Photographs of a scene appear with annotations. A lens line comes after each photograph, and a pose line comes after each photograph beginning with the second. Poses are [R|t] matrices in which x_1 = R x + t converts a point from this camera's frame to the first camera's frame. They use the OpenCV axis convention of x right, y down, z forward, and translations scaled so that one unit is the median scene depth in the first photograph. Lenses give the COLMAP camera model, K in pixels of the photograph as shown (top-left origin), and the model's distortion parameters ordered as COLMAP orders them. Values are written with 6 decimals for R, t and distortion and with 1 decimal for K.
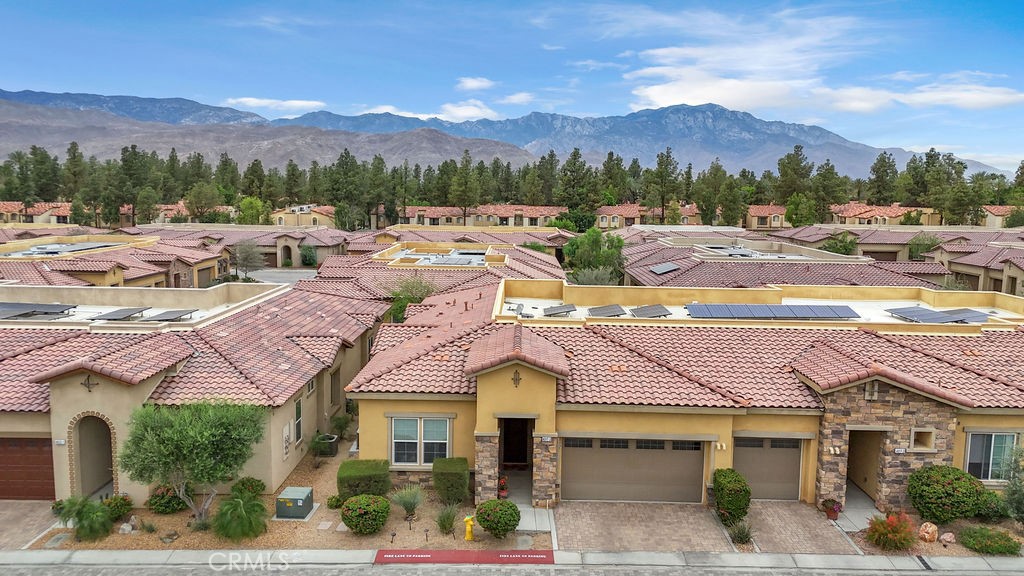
lens RADIAL K [[745.7, 0, 512.0], [0, 745.7, 288.0], [0, 0, 1]] dist [0.097309, -0.099419]
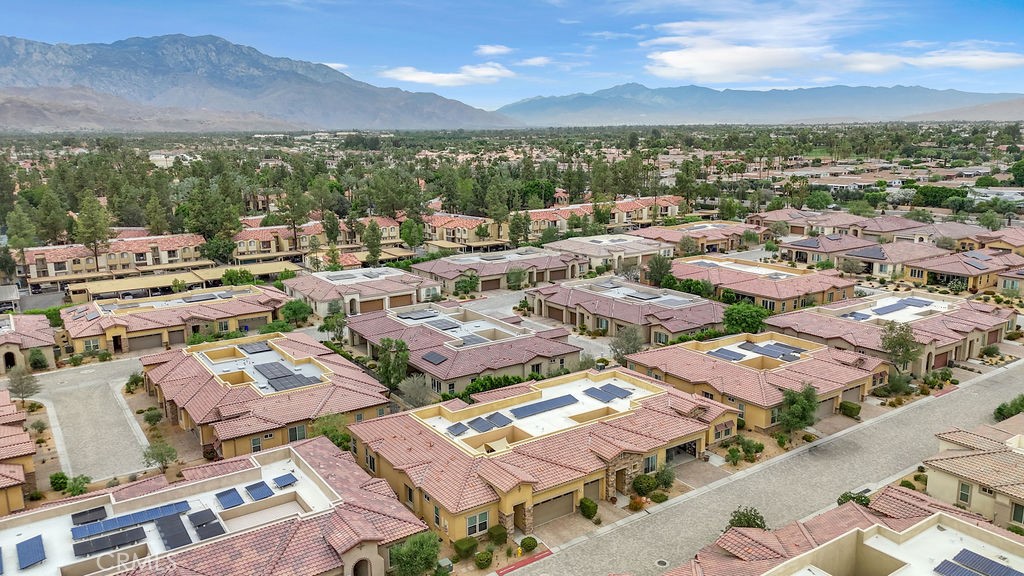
lens RADIAL K [[745.7, 0, 512.0], [0, 745.7, 288.0], [0, 0, 1]] dist [0.097309, -0.099419]
pose [[0.819552, -0.139571, 0.555747, -1.284560], [0.096183, 0.989628, 0.106697, -0.795573], [-0.564875, -0.033991, 0.824476, -1.018930]]
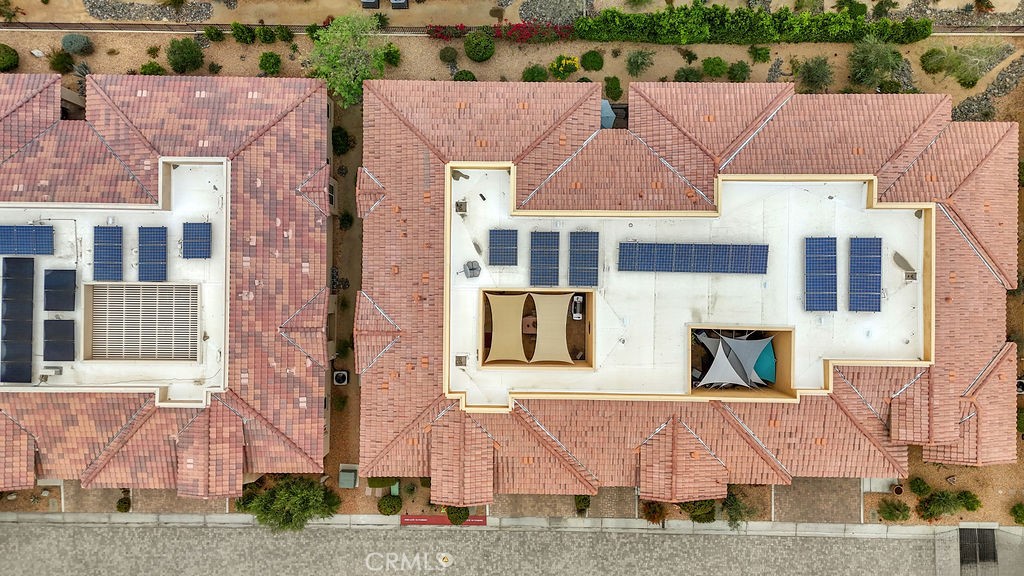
lens RADIAL K [[745.7, 0, 512.0], [0, 745.7, 288.0], [0, 0, 1]] dist [0.097309, -0.099419]
pose [[0.999769, -0.001614, -0.021423, 0.150259], [0.021447, 0.132842, 0.990905, -1.563113], [0.001246, -0.991136, 0.132846, 1.198216]]
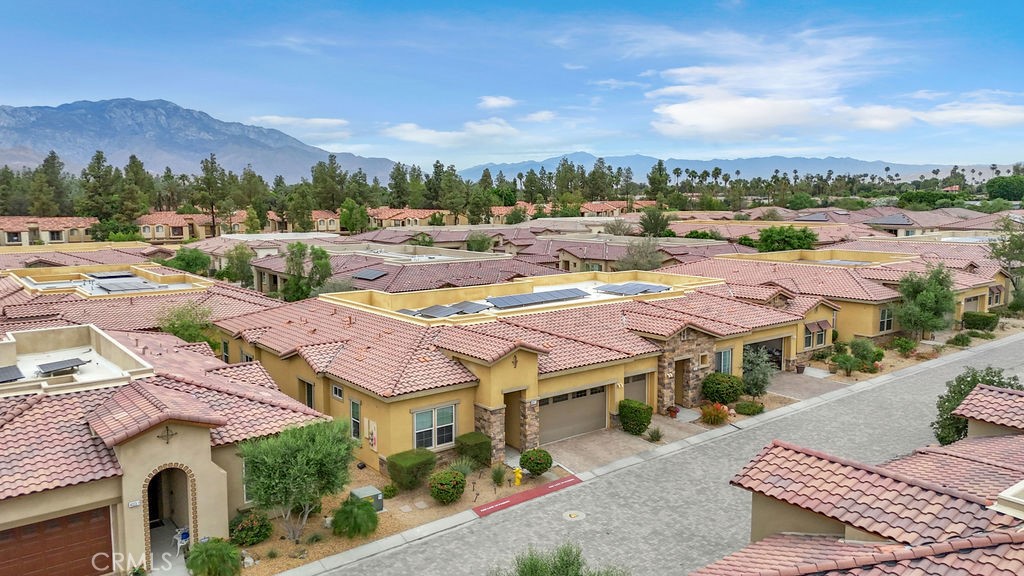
lens RADIAL K [[745.7, 0, 512.0], [0, 745.7, 288.0], [0, 0, 1]] dist [0.097309, -0.099419]
pose [[0.781875, -0.094659, 0.616207, -0.772958], [0.096093, 0.994893, 0.030902, -0.047525], [-0.615985, 0.035051, 0.786978, -0.039778]]
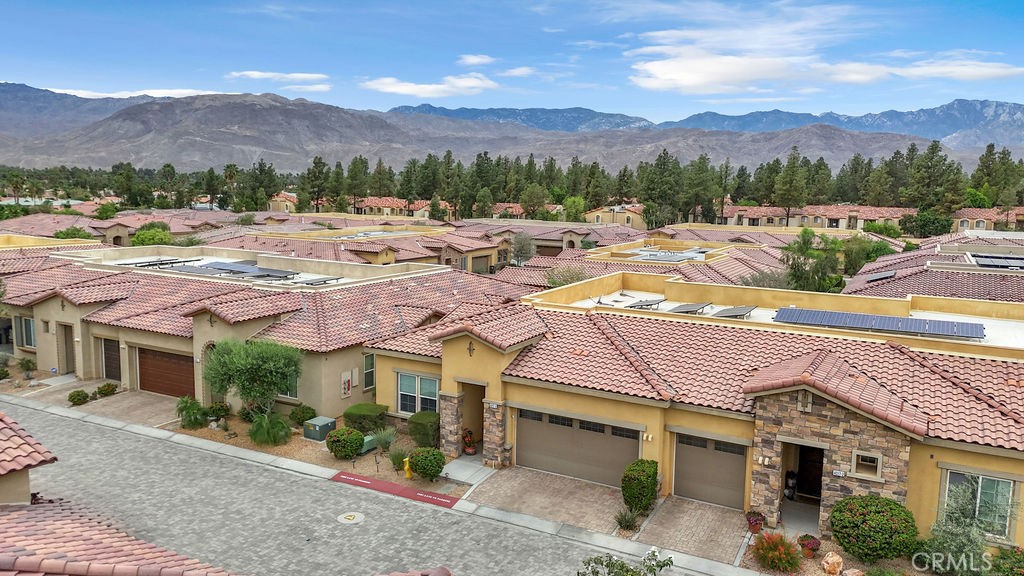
lens RADIAL K [[745.7, 0, 512.0], [0, 745.7, 288.0], [0, 0, 1]] dist [0.097309, -0.099419]
pose [[0.882864, 0.065763, -0.465002, 0.561314], [-0.066376, 0.997681, 0.015075, 0.008255], [0.464915, 0.017556, 0.885181, 0.025989]]
